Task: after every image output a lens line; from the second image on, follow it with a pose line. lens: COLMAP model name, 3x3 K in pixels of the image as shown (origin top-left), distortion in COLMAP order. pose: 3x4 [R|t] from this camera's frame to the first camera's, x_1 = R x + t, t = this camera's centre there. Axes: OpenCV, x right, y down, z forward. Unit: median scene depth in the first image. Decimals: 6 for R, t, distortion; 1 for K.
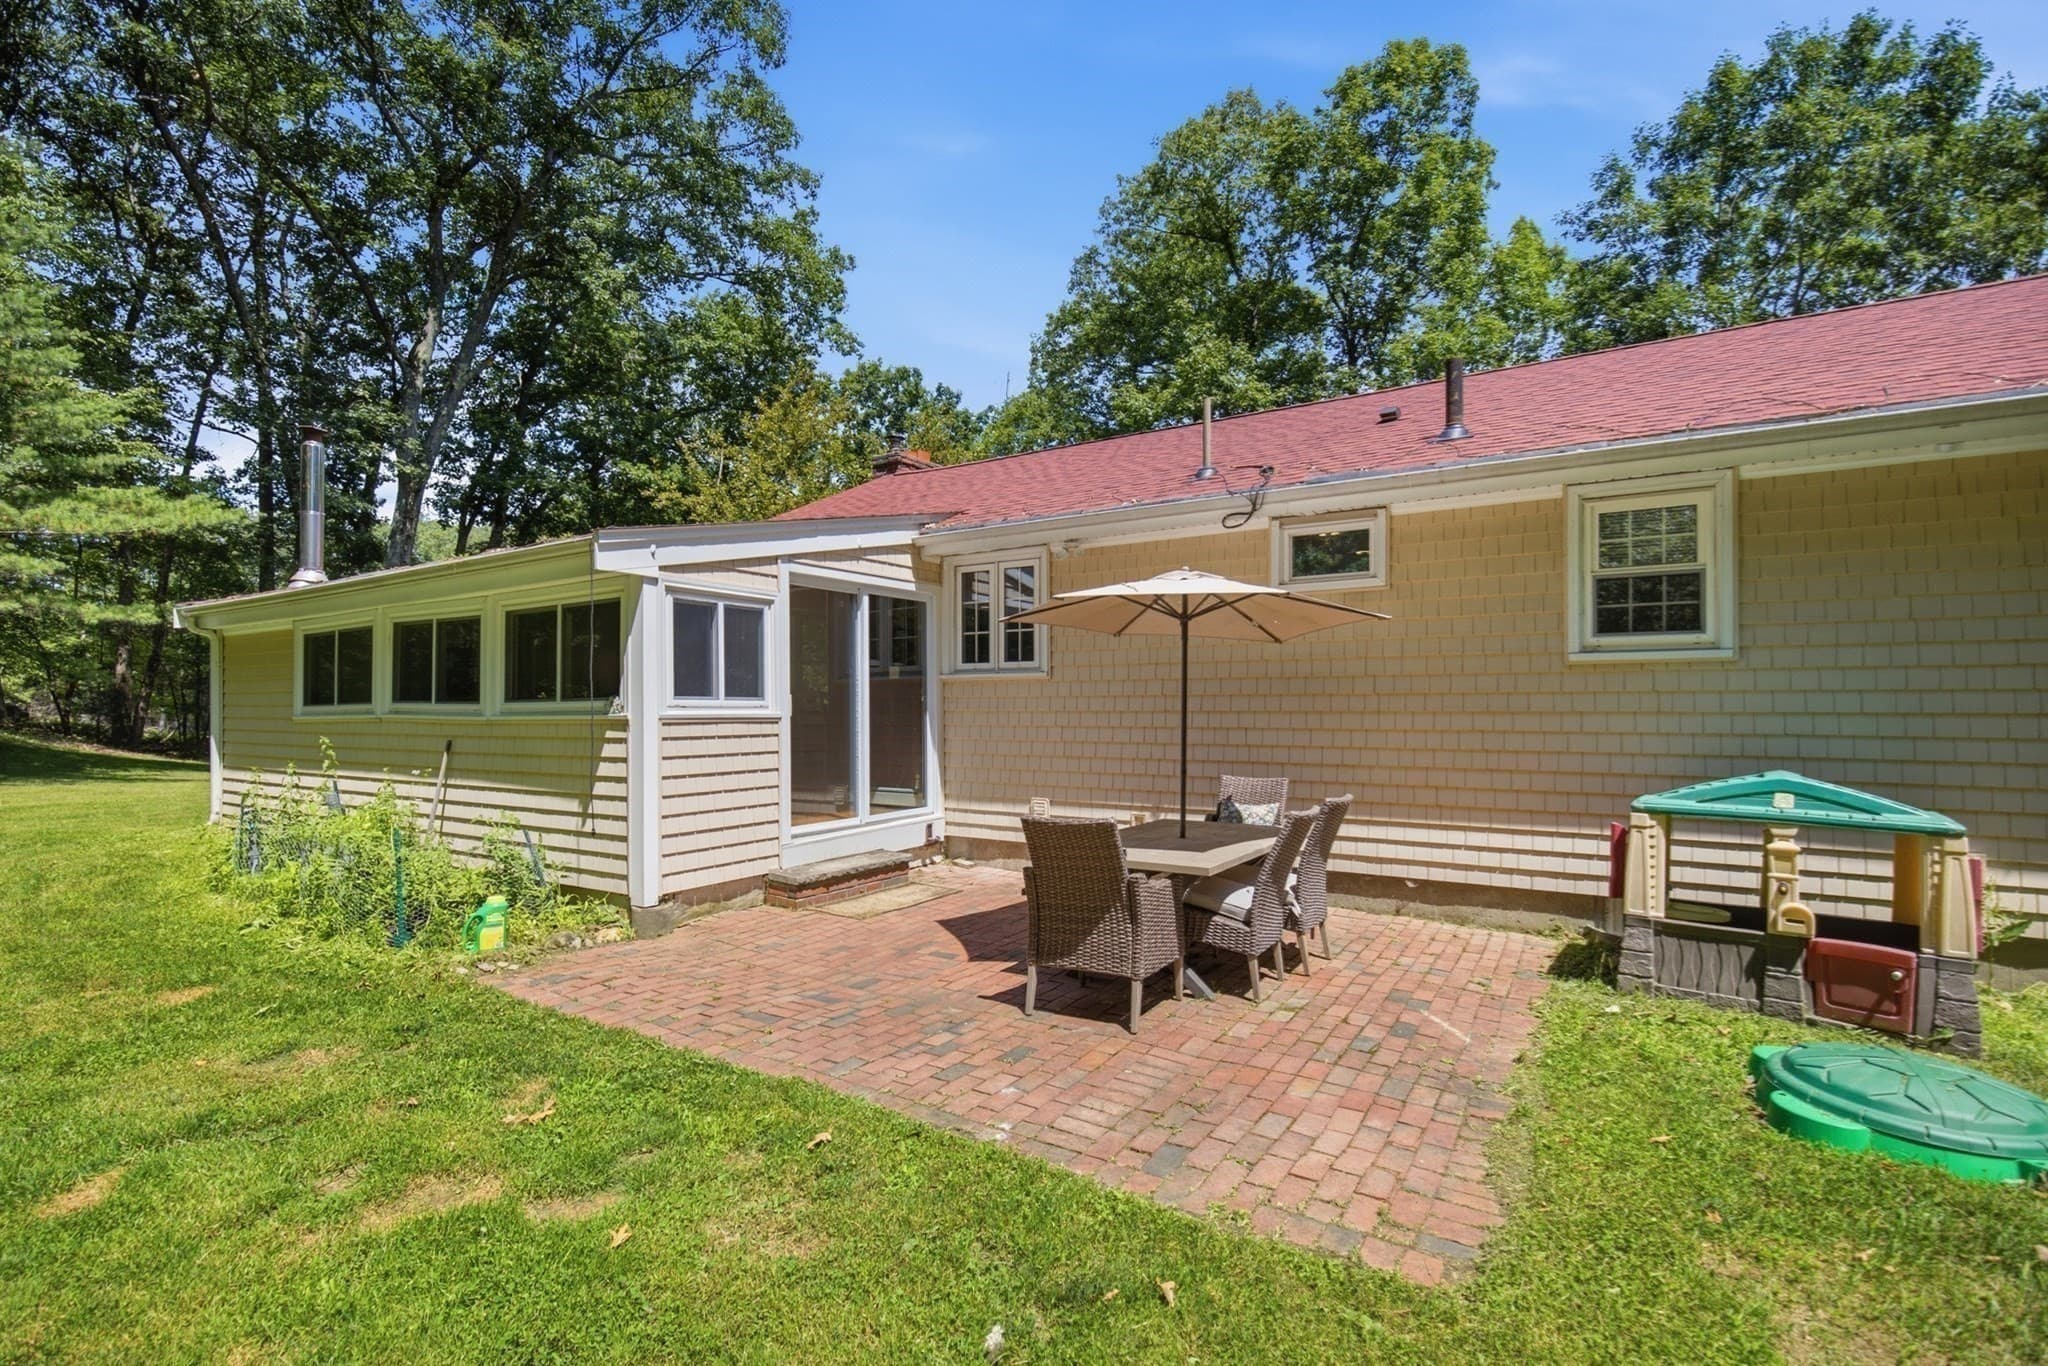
lens RADIAL K [[952.9, 0, 1024.1], [0, 952.9, 695.4], [0, 0, 1]] dist [-0.000419, 0.000470]
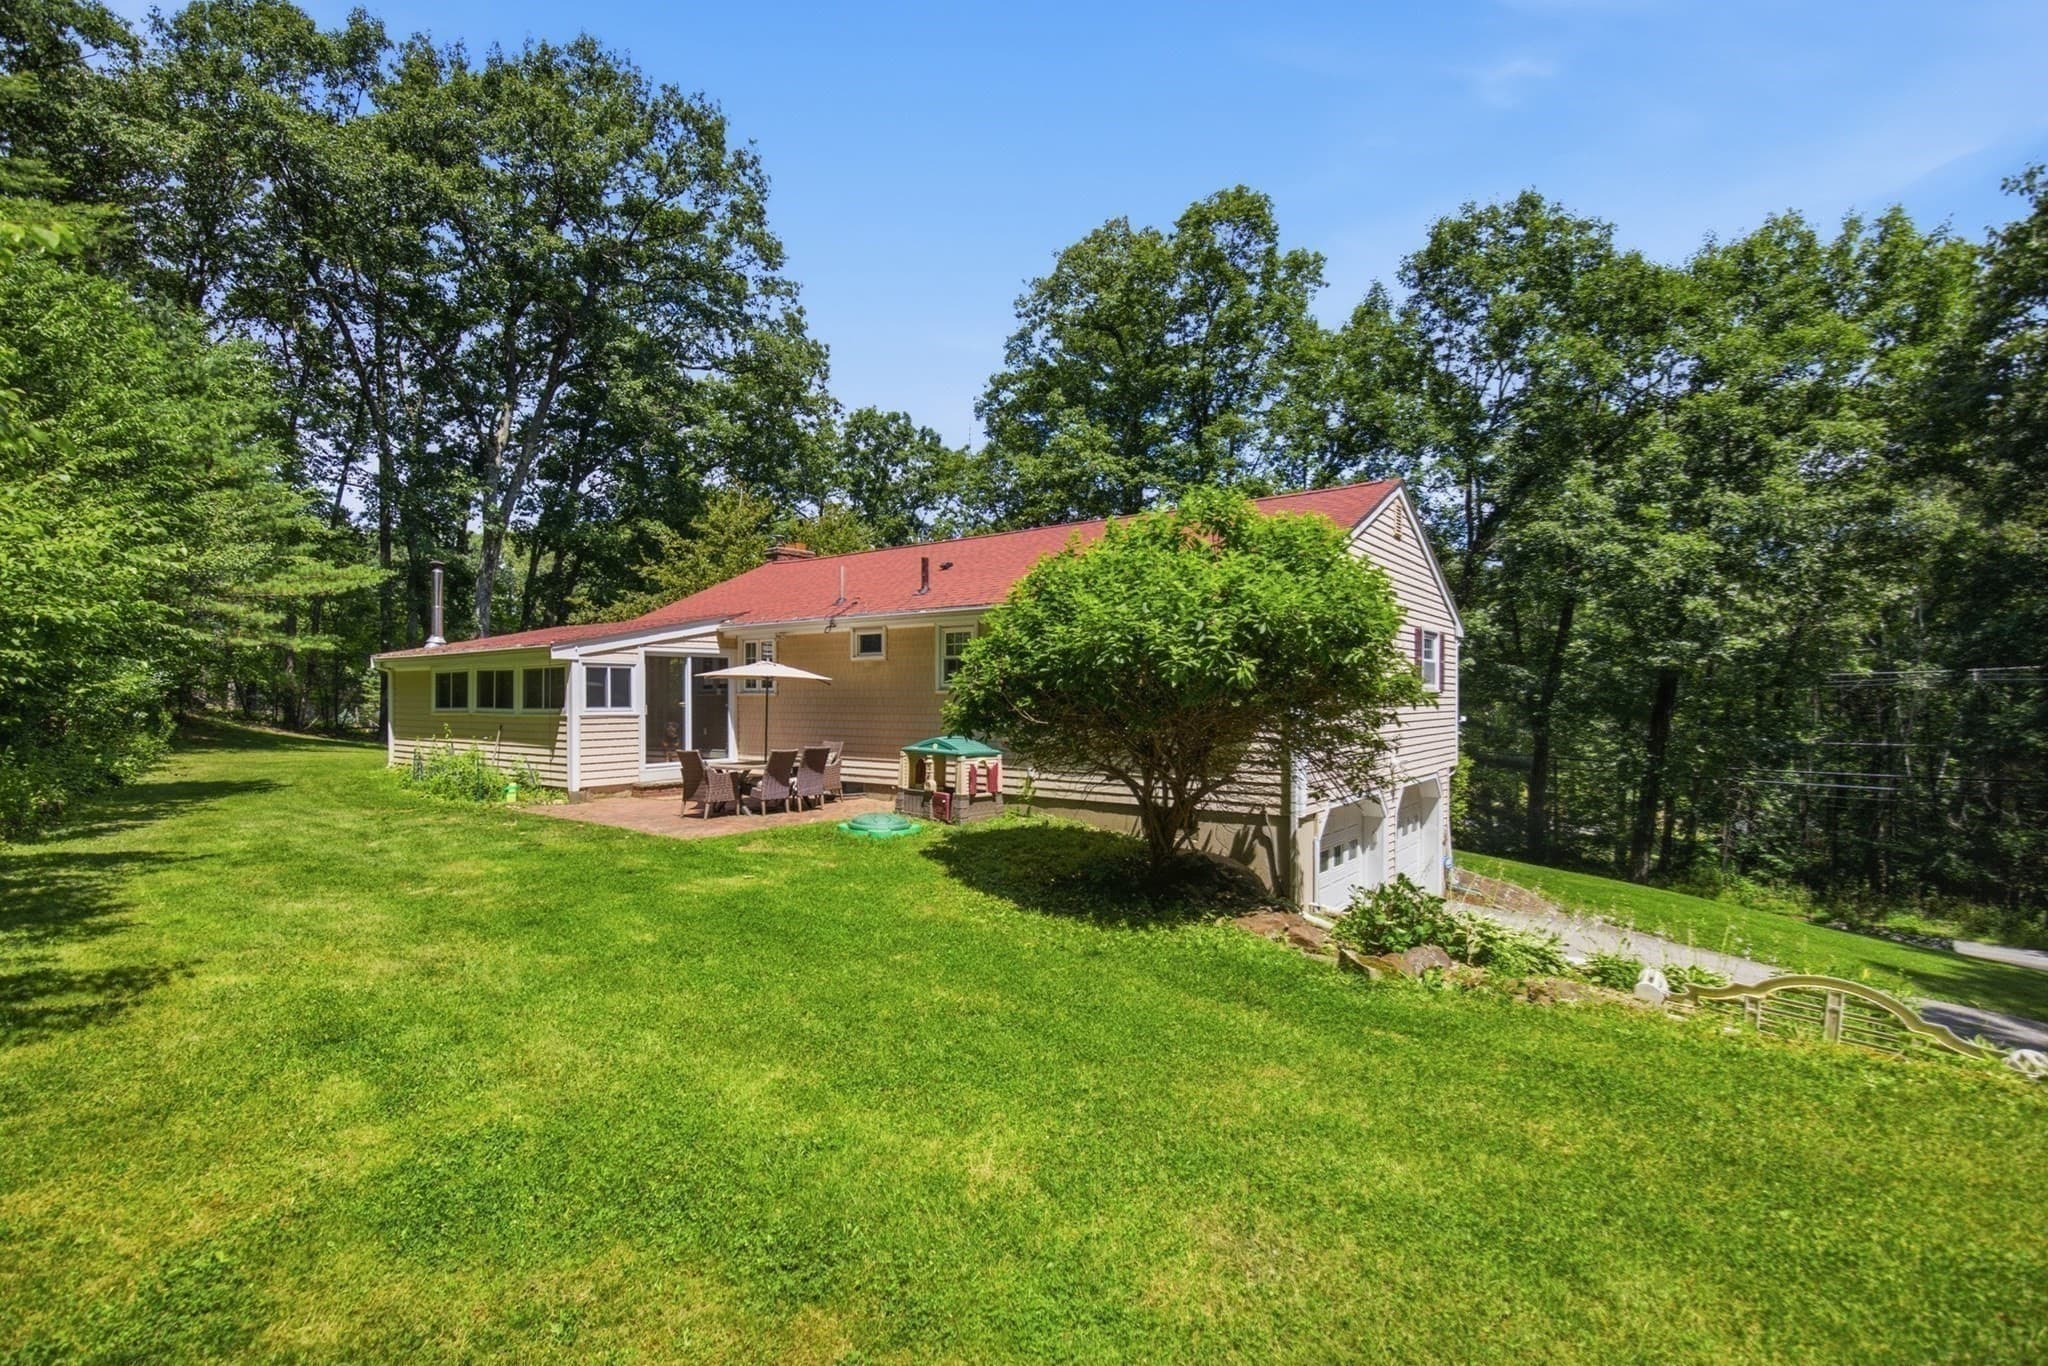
lens RADIAL K [[952.9, 0, 1022.9], [0, 952.9, 687.1], [0, 0, 1]] dist [-0.000419, 0.000470]
pose [[0.997514, -0.000709, -0.070460, 0.709938], [0.000997, 0.999991, 0.004065, -0.045332], [0.070457, -0.004125, 0.997506, -1.046137]]
